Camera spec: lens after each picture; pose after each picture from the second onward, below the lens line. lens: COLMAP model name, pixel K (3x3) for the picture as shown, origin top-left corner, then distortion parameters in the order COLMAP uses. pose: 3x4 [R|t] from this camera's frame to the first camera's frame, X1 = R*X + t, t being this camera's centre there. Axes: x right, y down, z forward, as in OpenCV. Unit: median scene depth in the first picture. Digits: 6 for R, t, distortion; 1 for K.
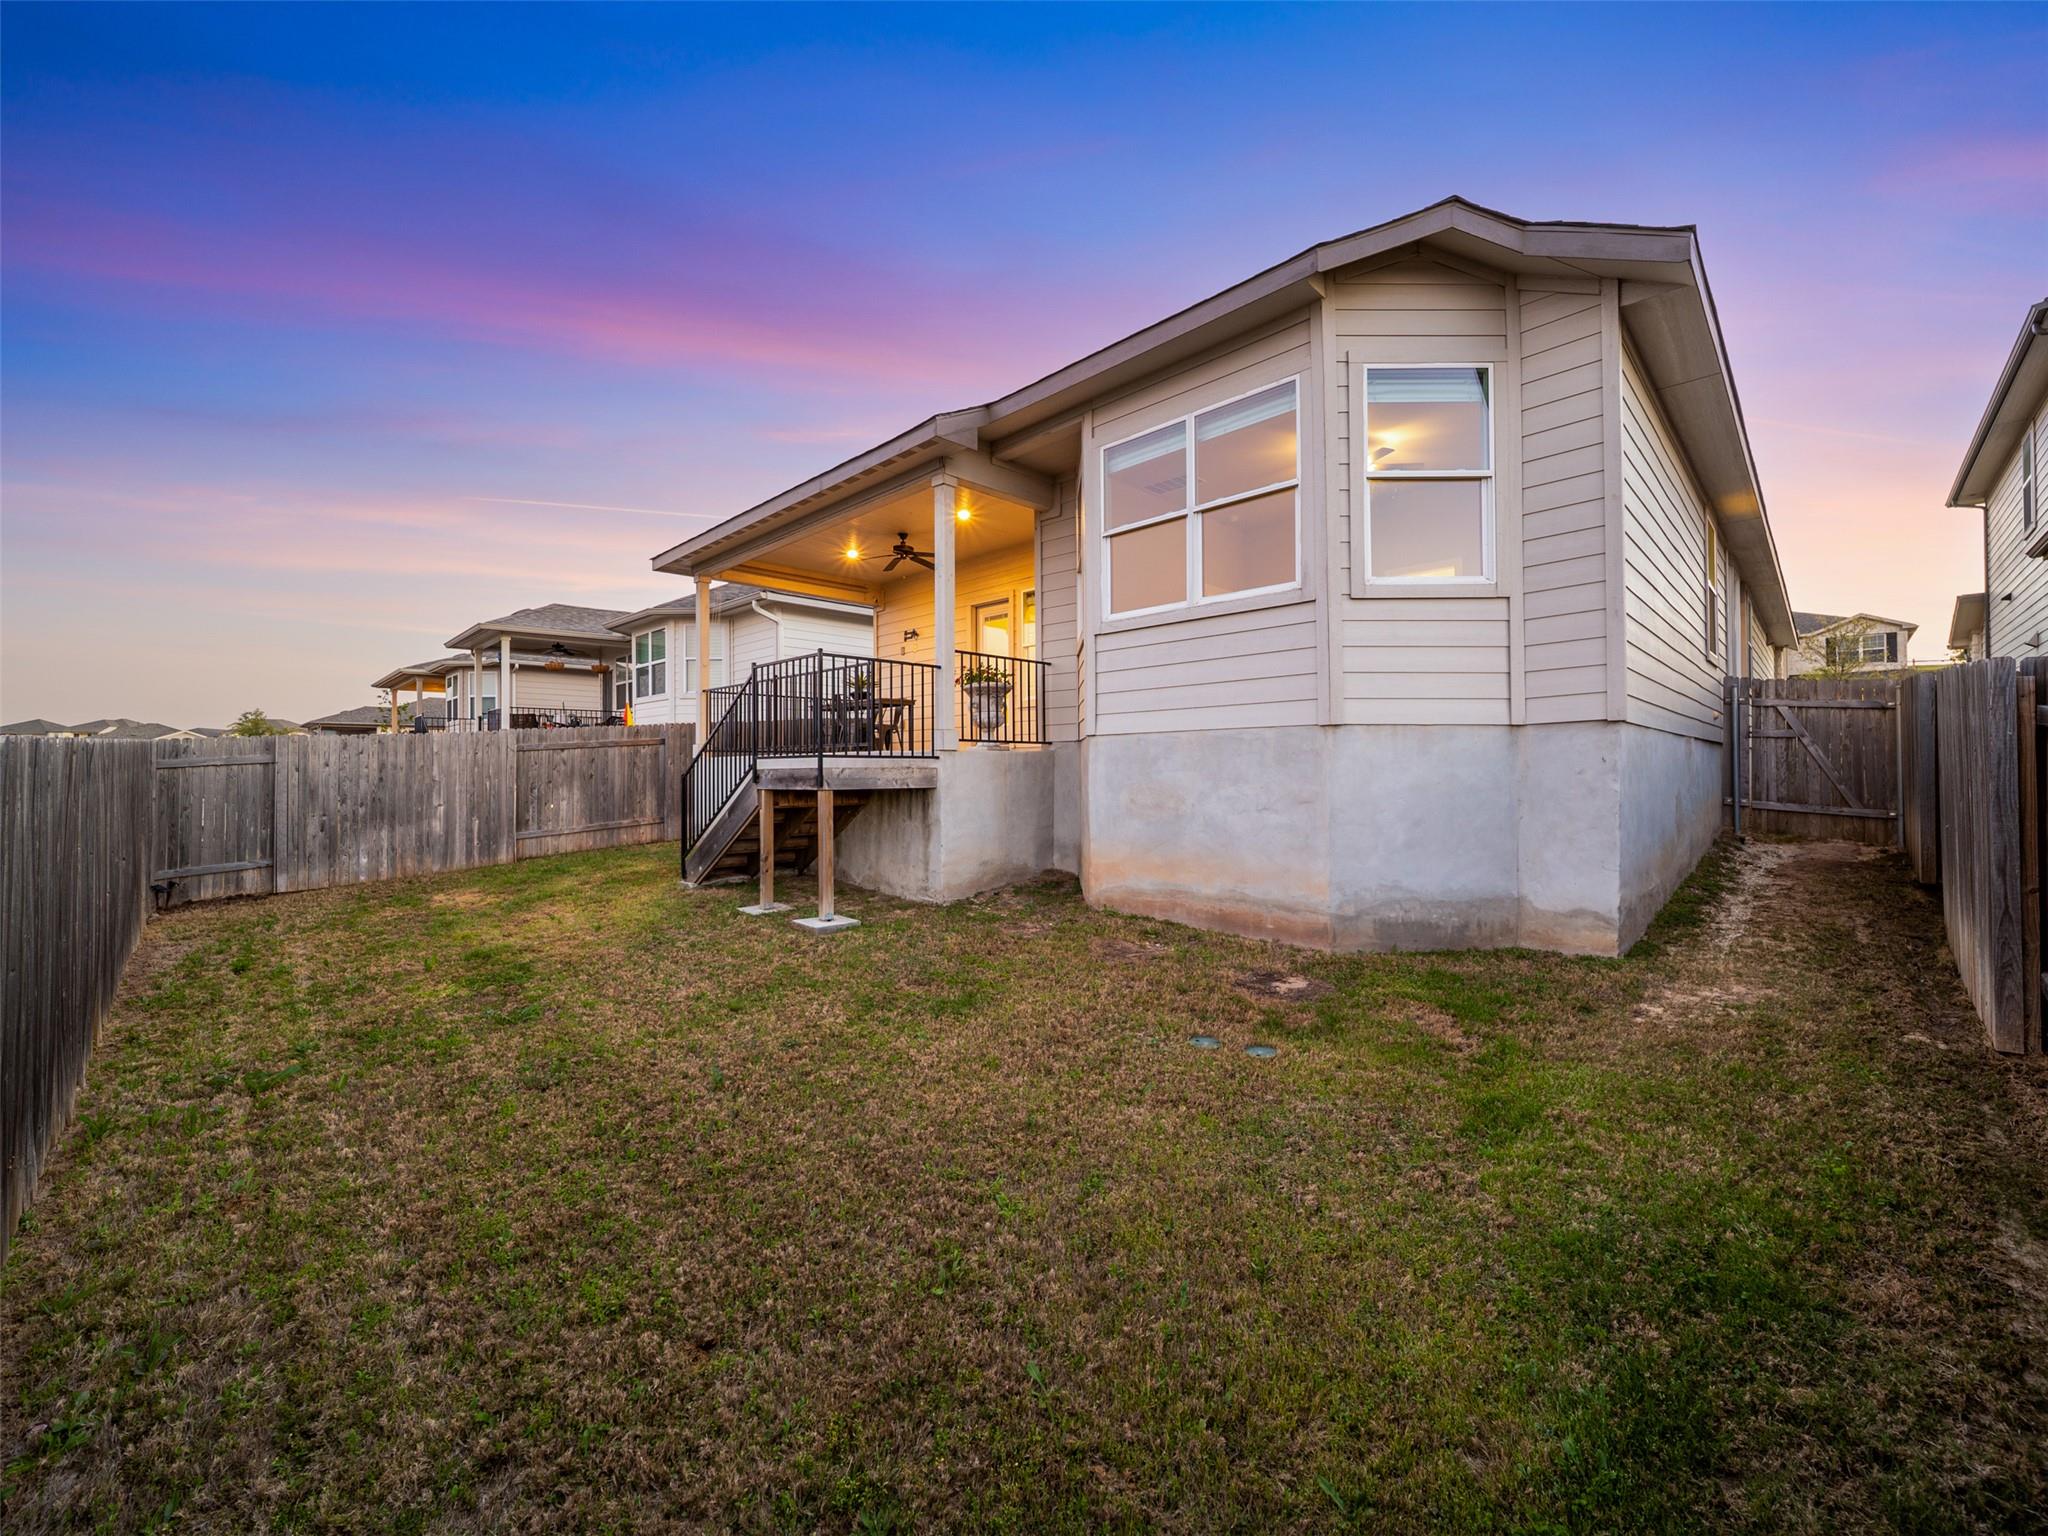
lens RADIAL K [[813.6, 0, 1024.0], [0, 813.6, 768.0], [0, 0, 1]] dist [0.000078, 0.000013]
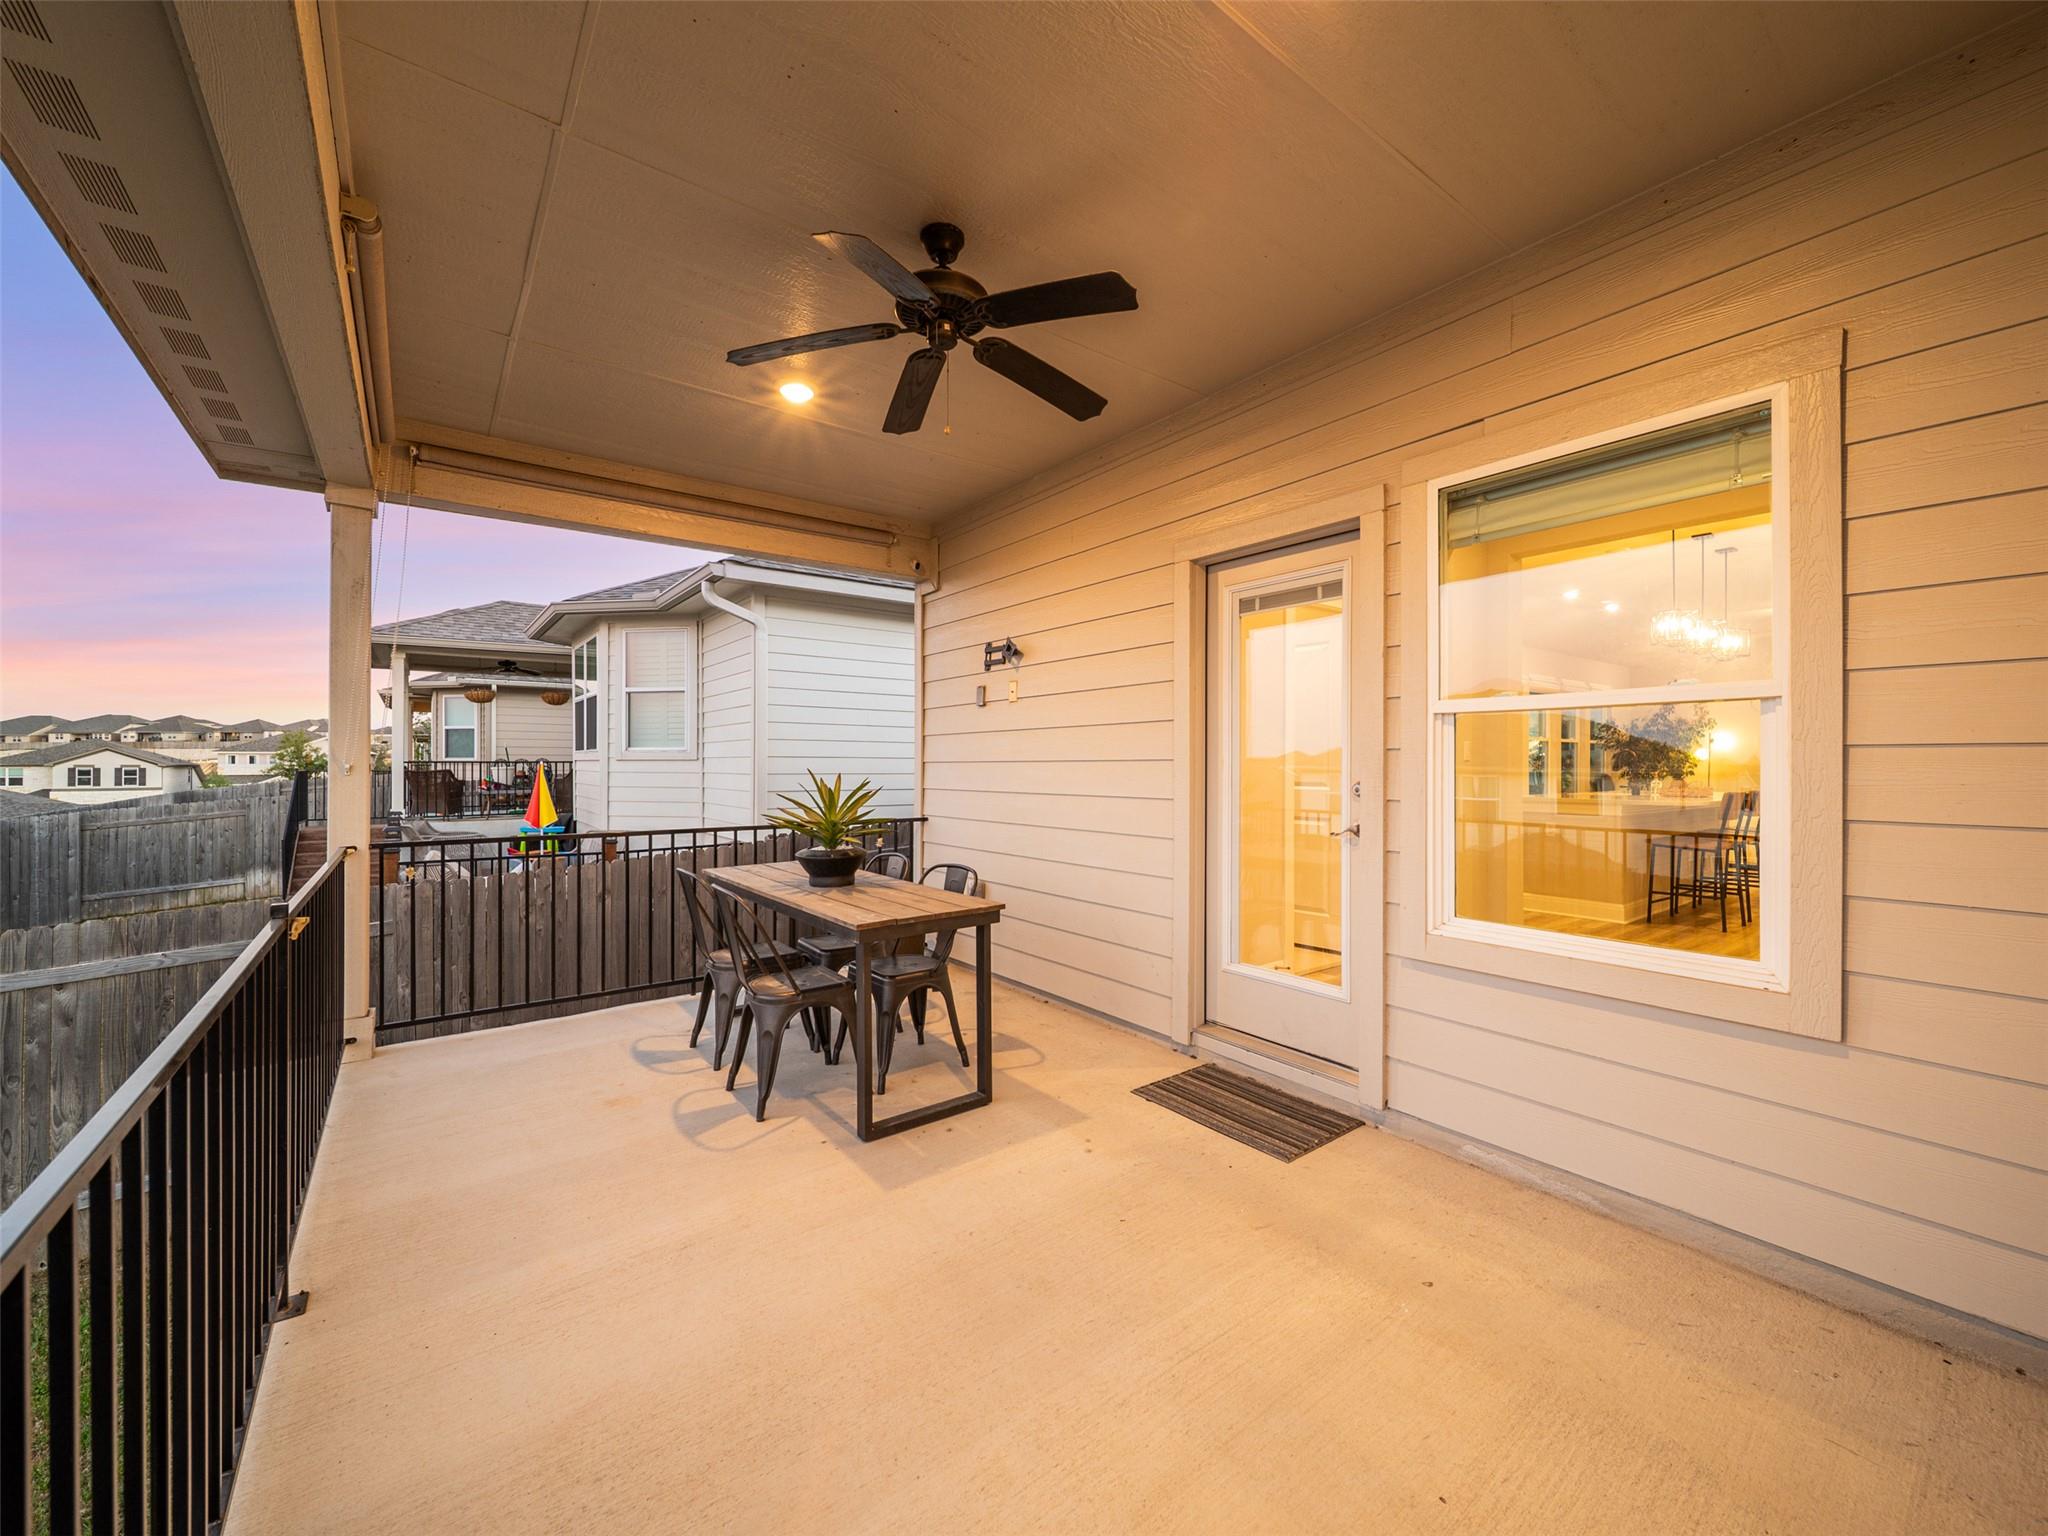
lens RADIAL K [[813.6, 0, 1024.0], [0, 813.6, 768.0], [0, 0, 1]] dist [0.000078, 0.000013]
pose [[0.989118, 0.008542, -0.146877, -0.075387], [-0.007646, 0.999949, 0.006668, -0.115064], [0.146926, -0.005472, 0.989132, 0.640988]]
